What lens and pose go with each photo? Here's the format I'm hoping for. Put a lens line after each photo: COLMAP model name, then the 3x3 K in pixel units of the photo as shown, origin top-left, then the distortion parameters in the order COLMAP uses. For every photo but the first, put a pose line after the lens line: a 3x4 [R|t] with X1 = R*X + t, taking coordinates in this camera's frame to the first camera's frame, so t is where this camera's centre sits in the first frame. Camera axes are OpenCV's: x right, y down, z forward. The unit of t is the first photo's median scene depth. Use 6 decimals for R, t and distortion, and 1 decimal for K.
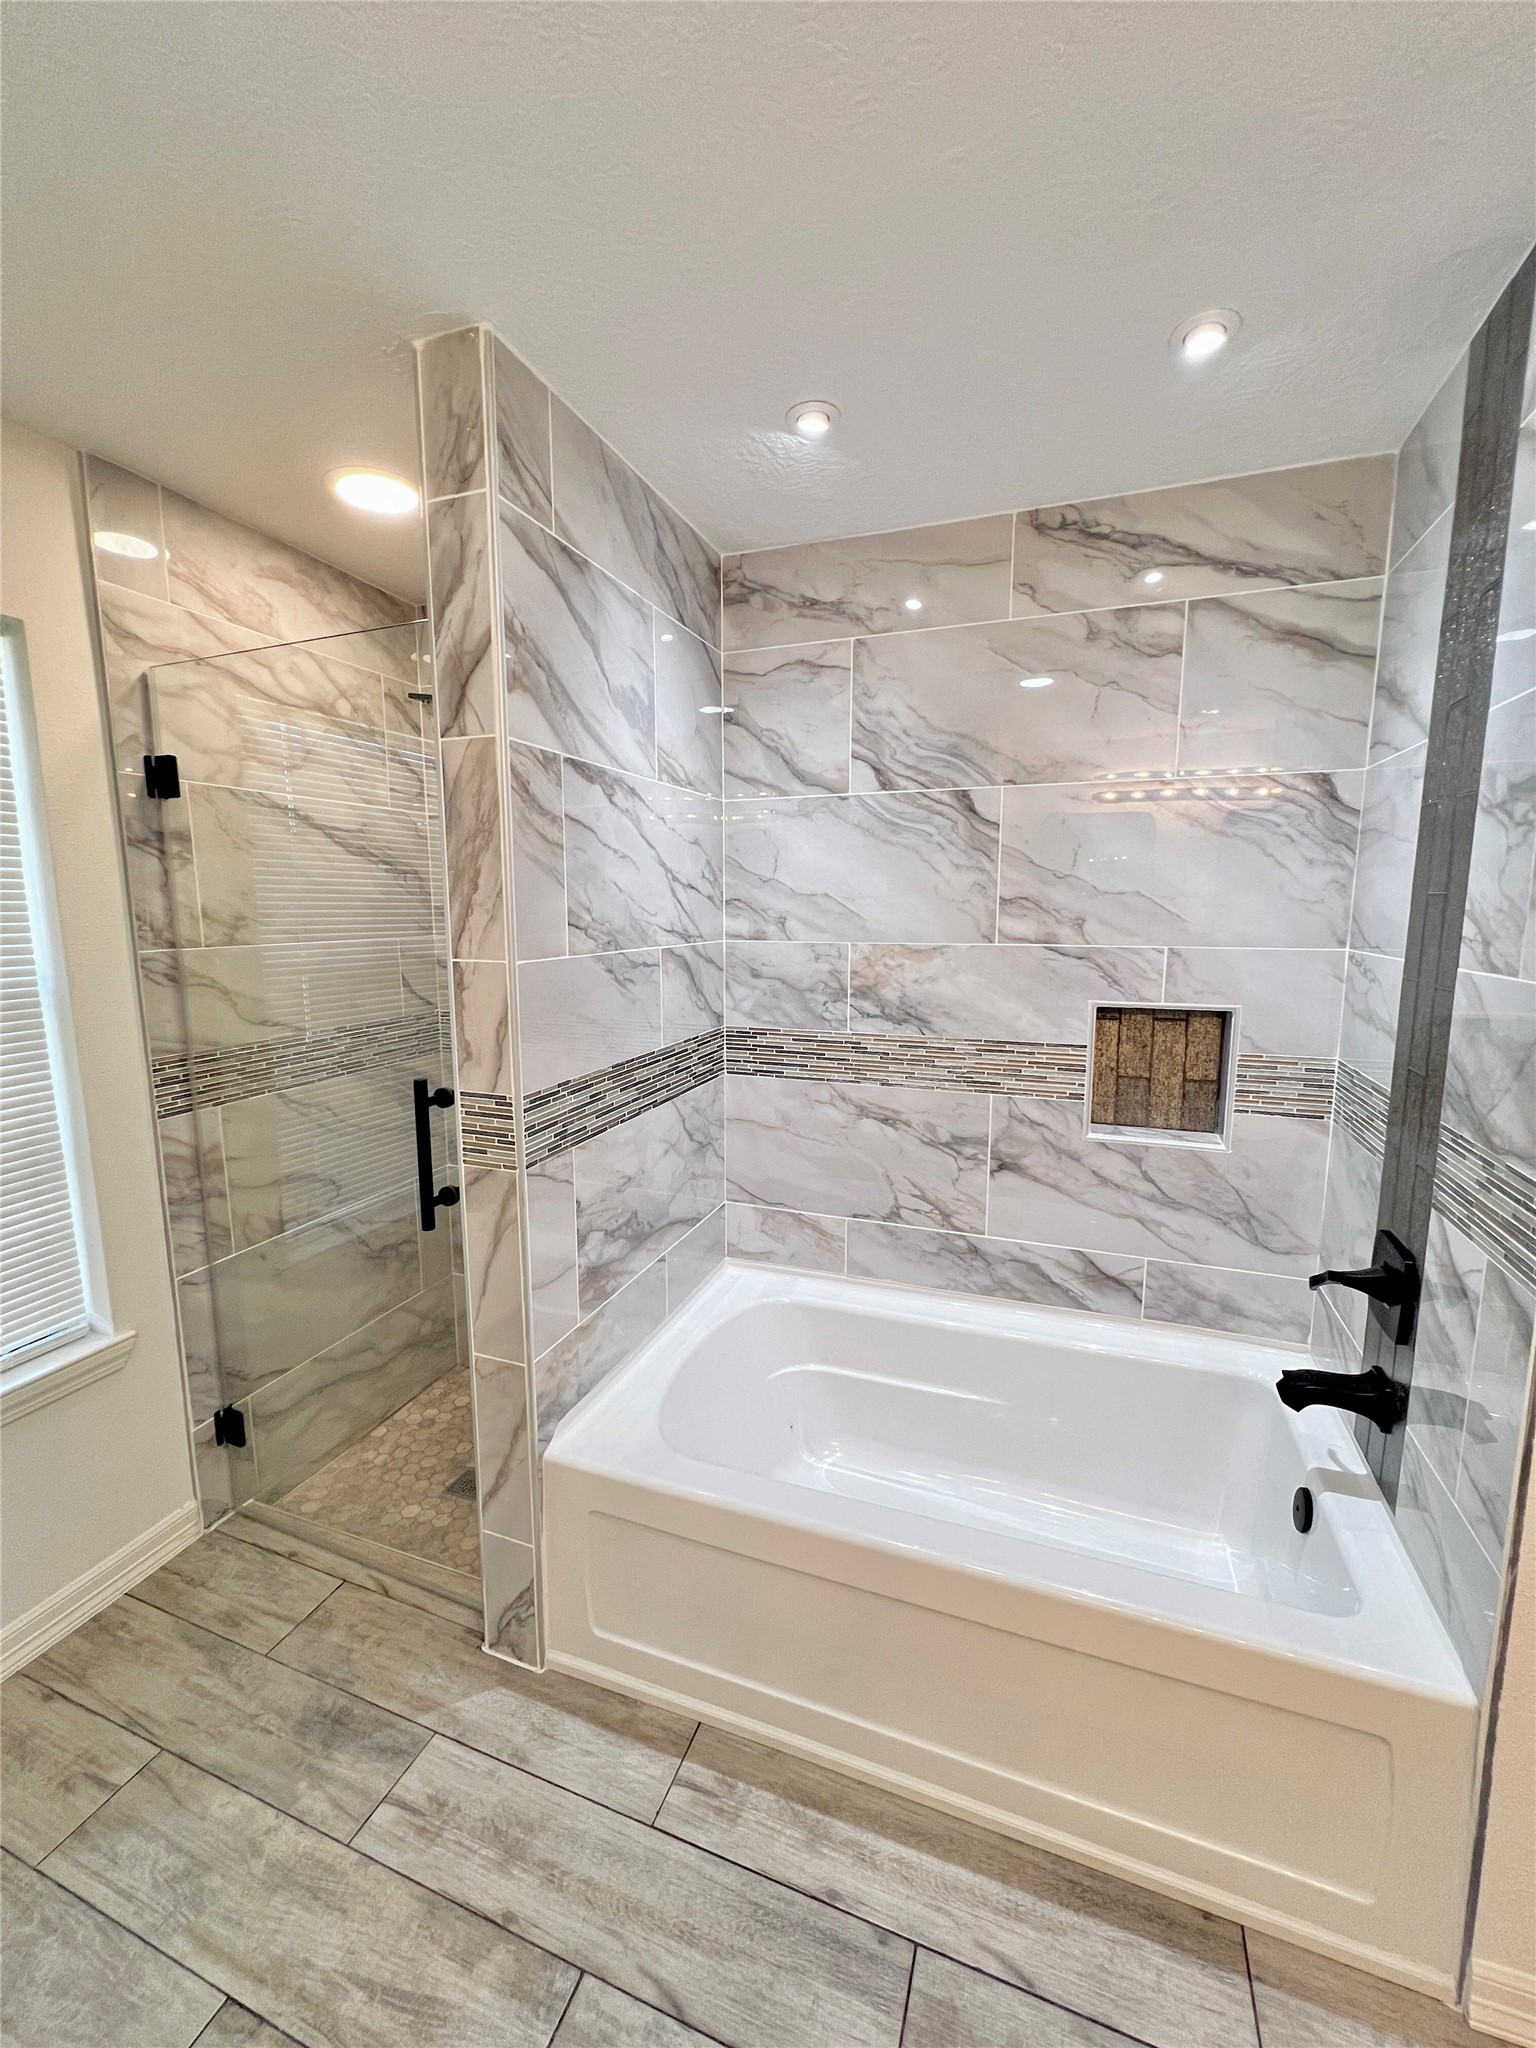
lens RADIAL K [[824.0, 0, 764.4], [0, 824.0, 1015.2], [0, 0, 1]] dist [-0.000566, -0.000116]
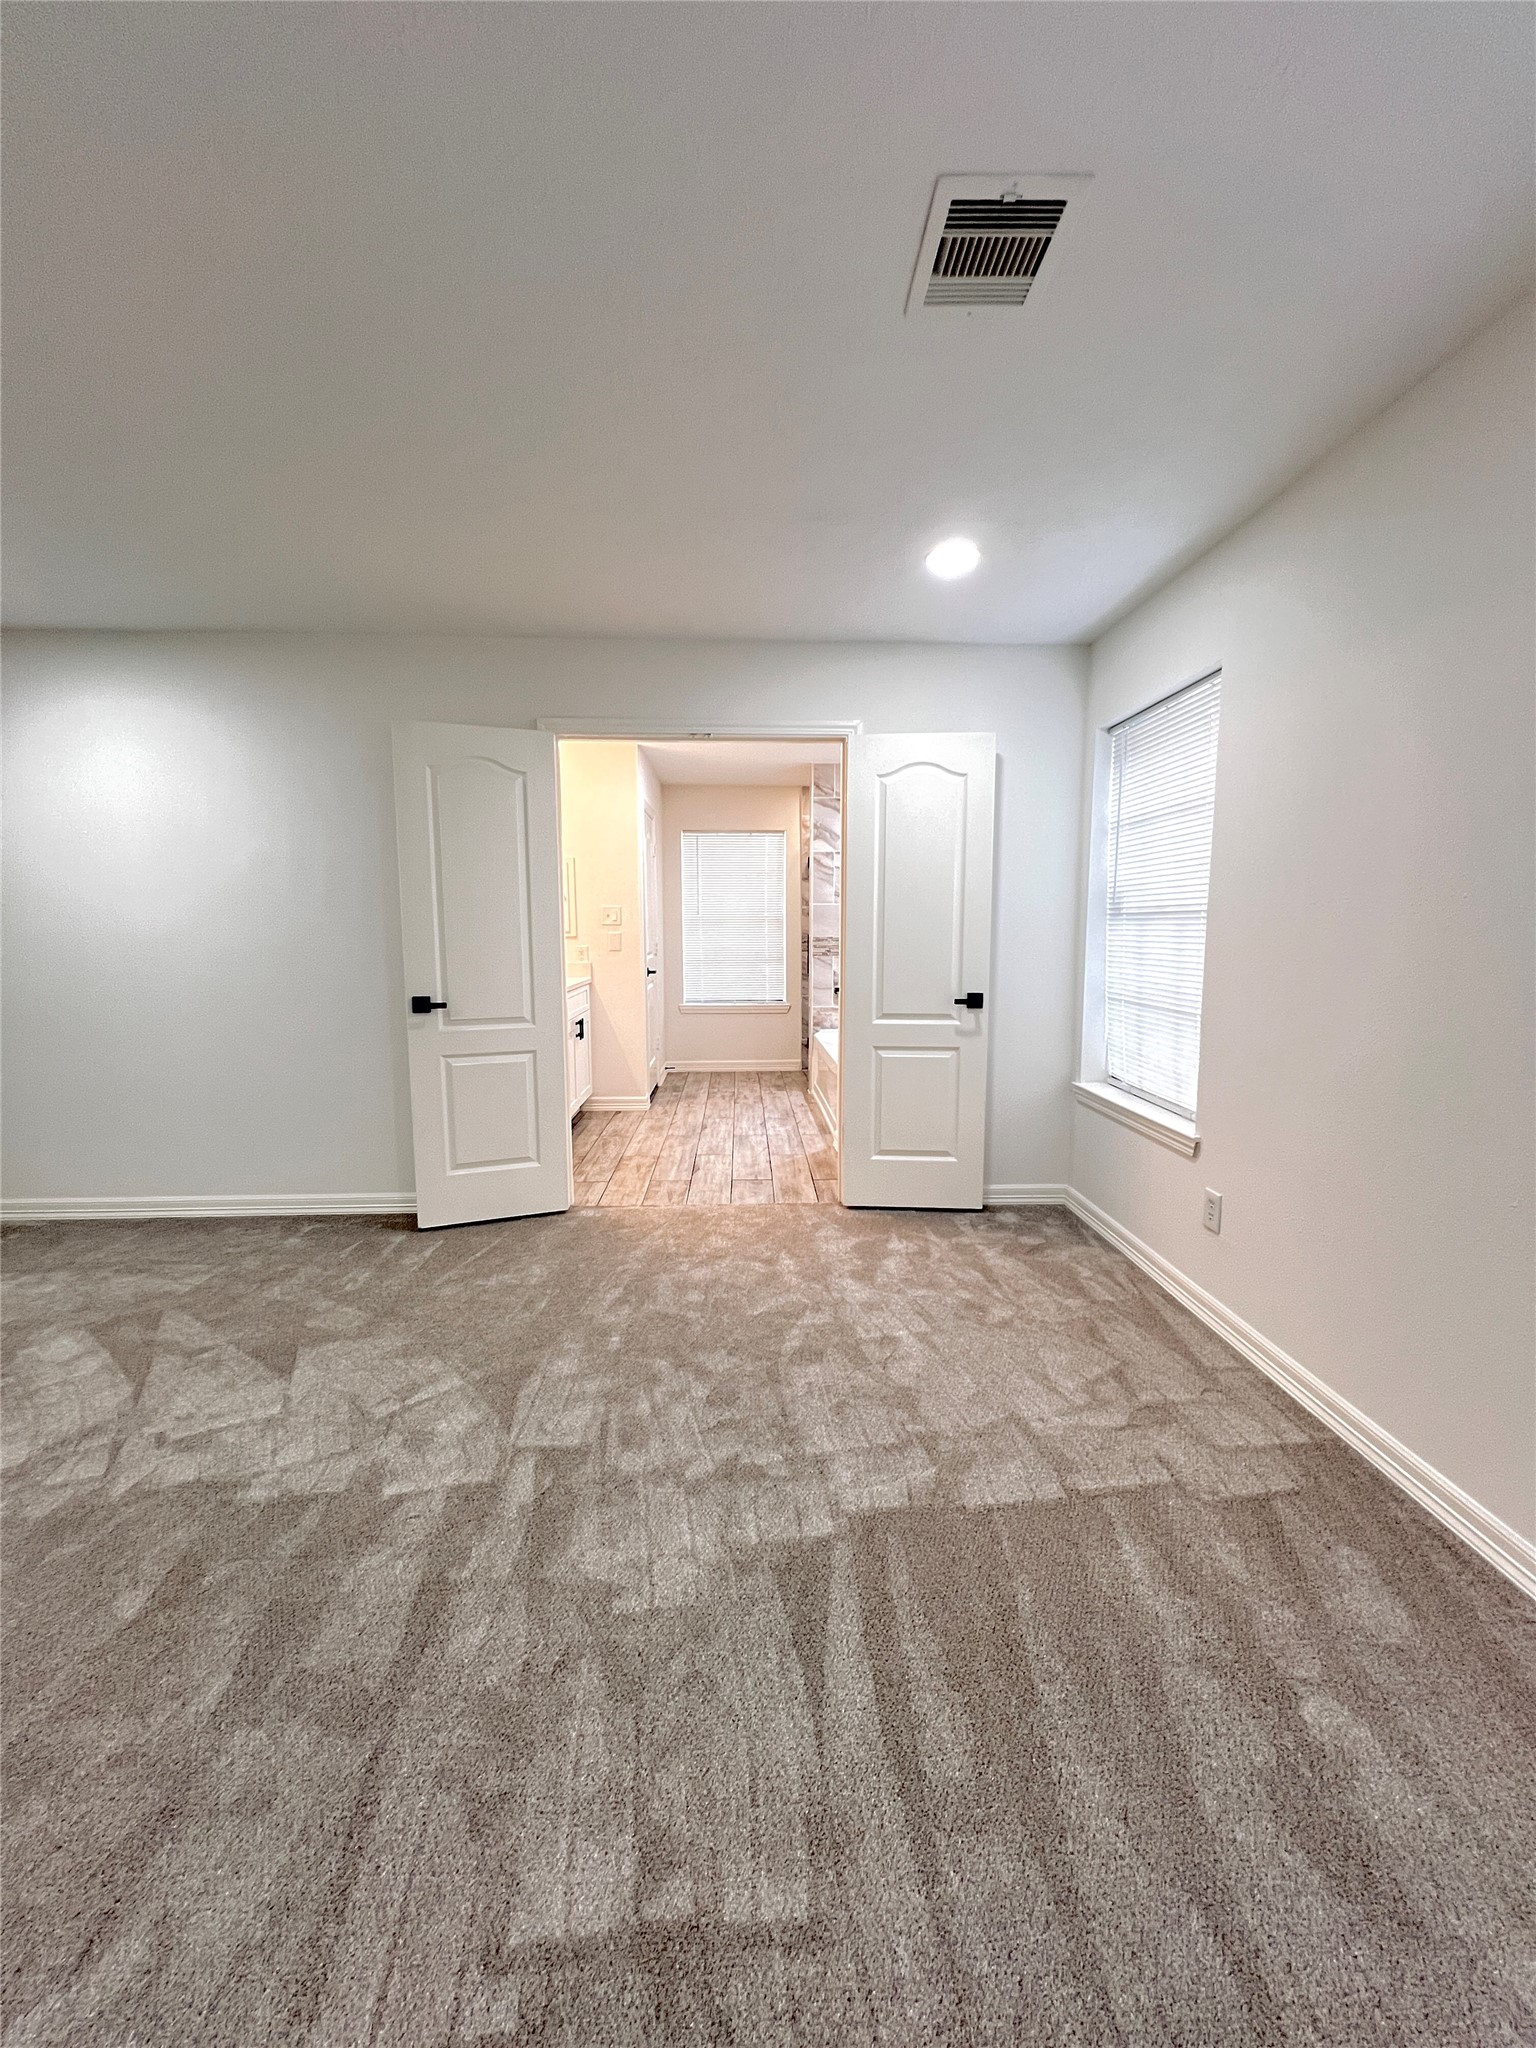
lens RADIAL K [[818.8, 0, 768.0], [0, 818.8, 1024.0], [0, 0, 1]] dist [-0.002937, 0.001248]
pose [[0.385008, 0.111867, -0.916108, 3.392625], [-0.123943, 0.989902, 0.068789, 0.274282], [0.914553, 0.087061, 0.394985, -0.773585]]
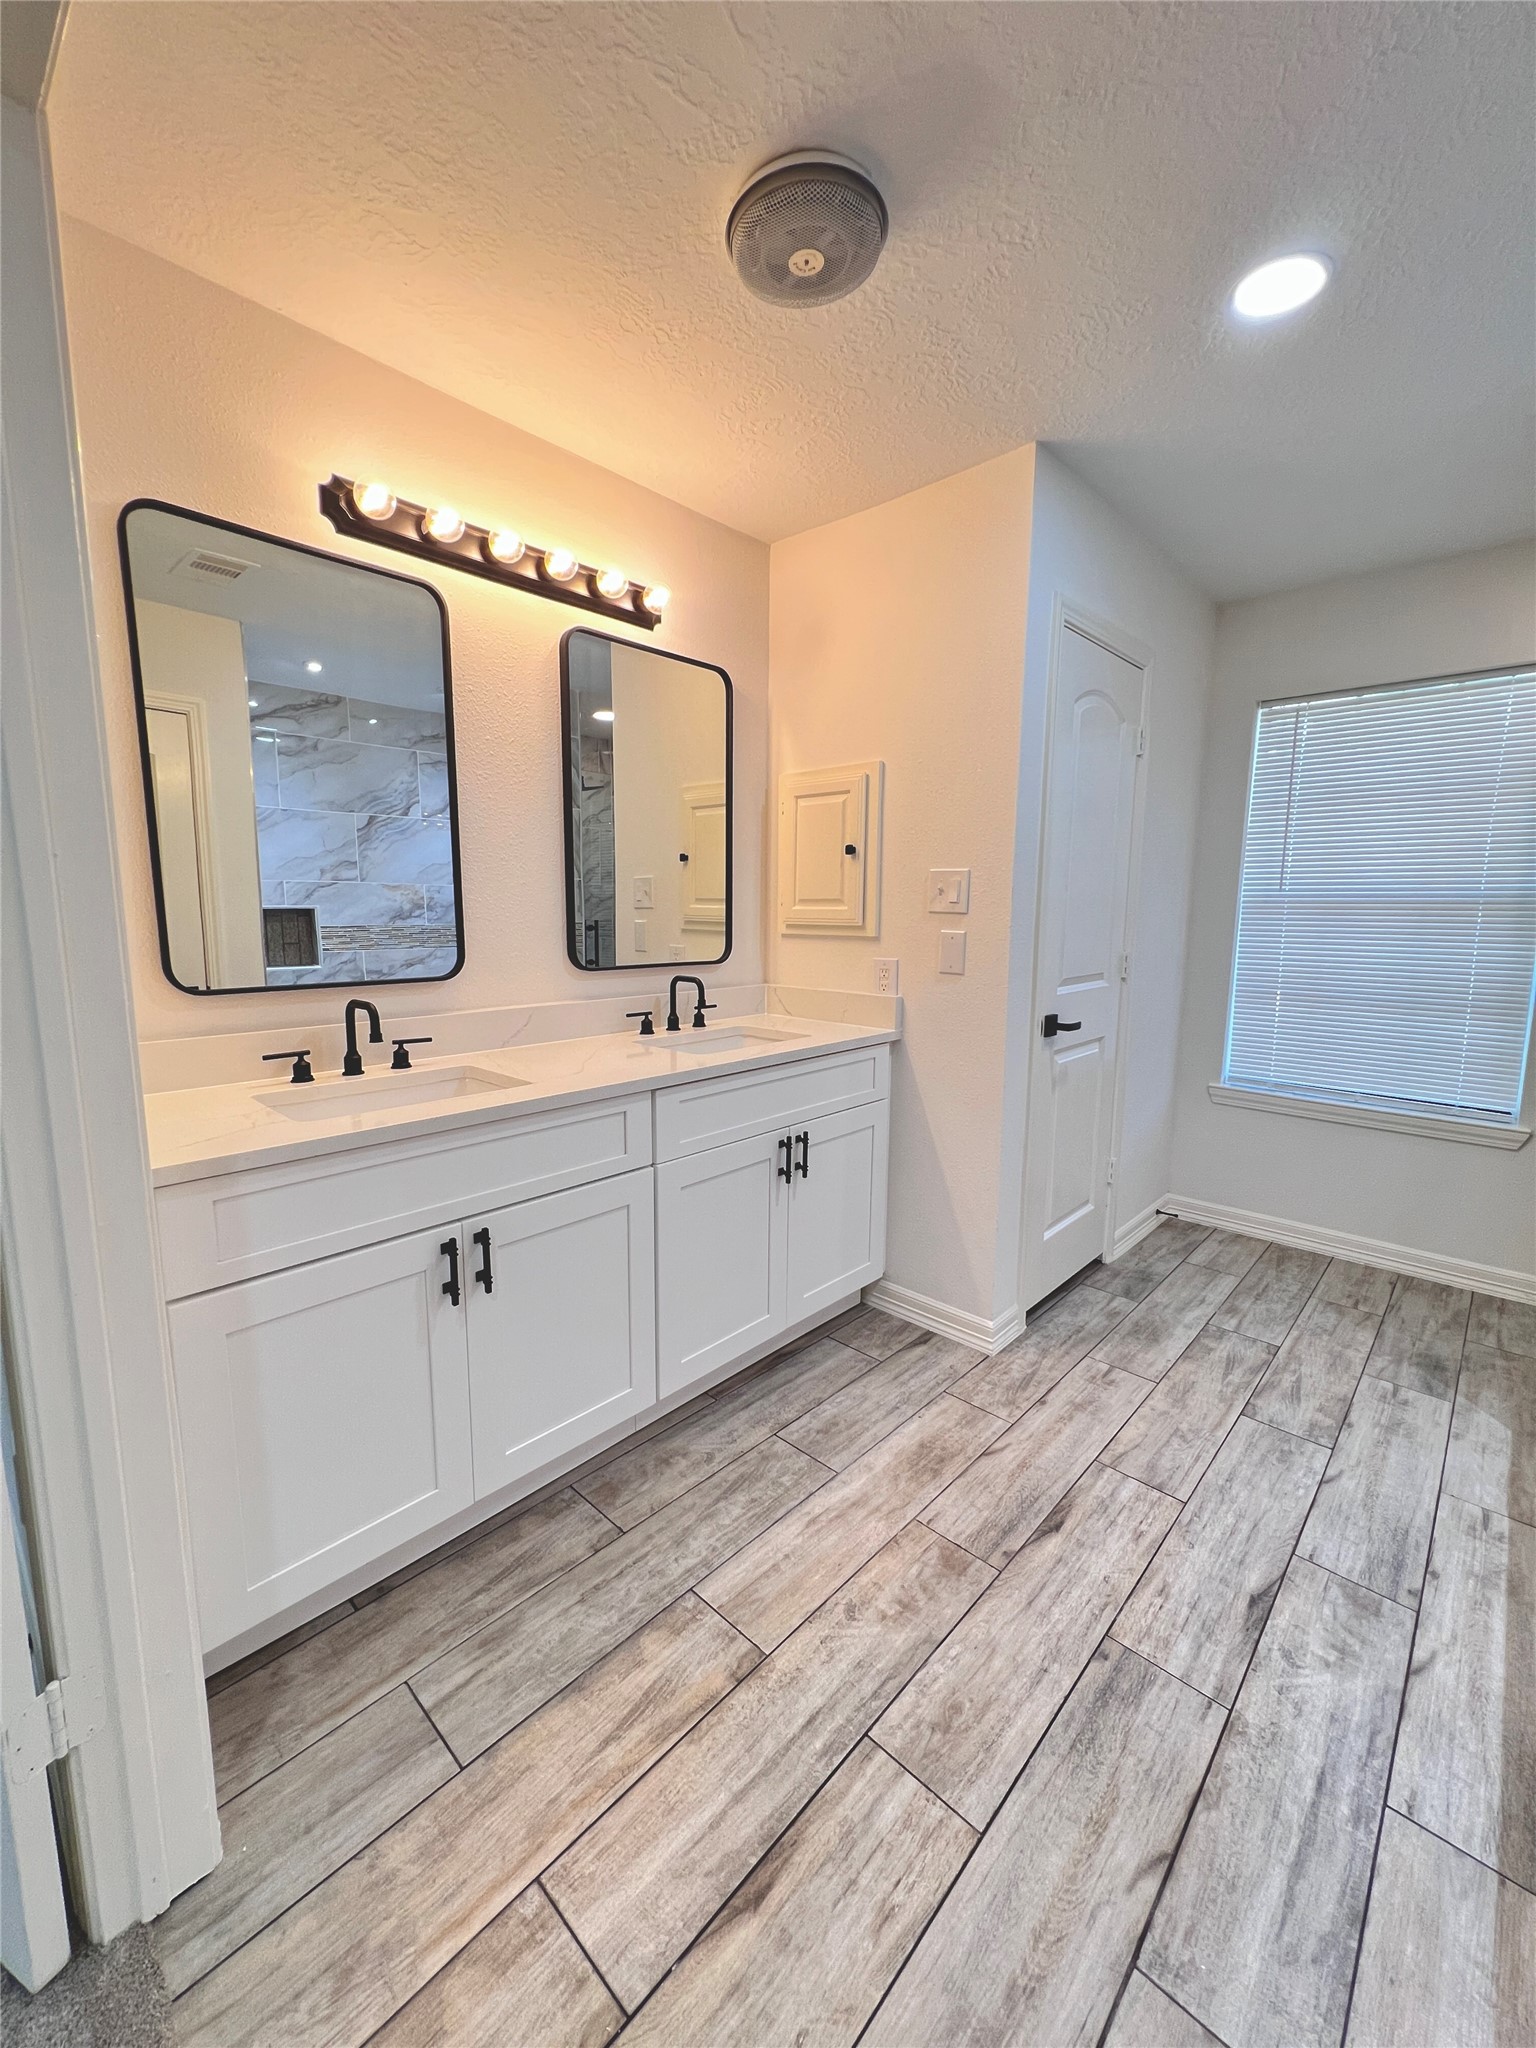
lens RADIAL K [[818.8, 0, 768.0], [0, 818.8, 1024.0], [0, 0, 1]] dist [-0.002937, 0.001248]
pose [[-0.380341, 0.131828, -0.915403, 1.281609], [-0.135865, 0.971086, 0.196298, 0.118644], [0.914812, 0.199031, -0.351433, 0.284607]]
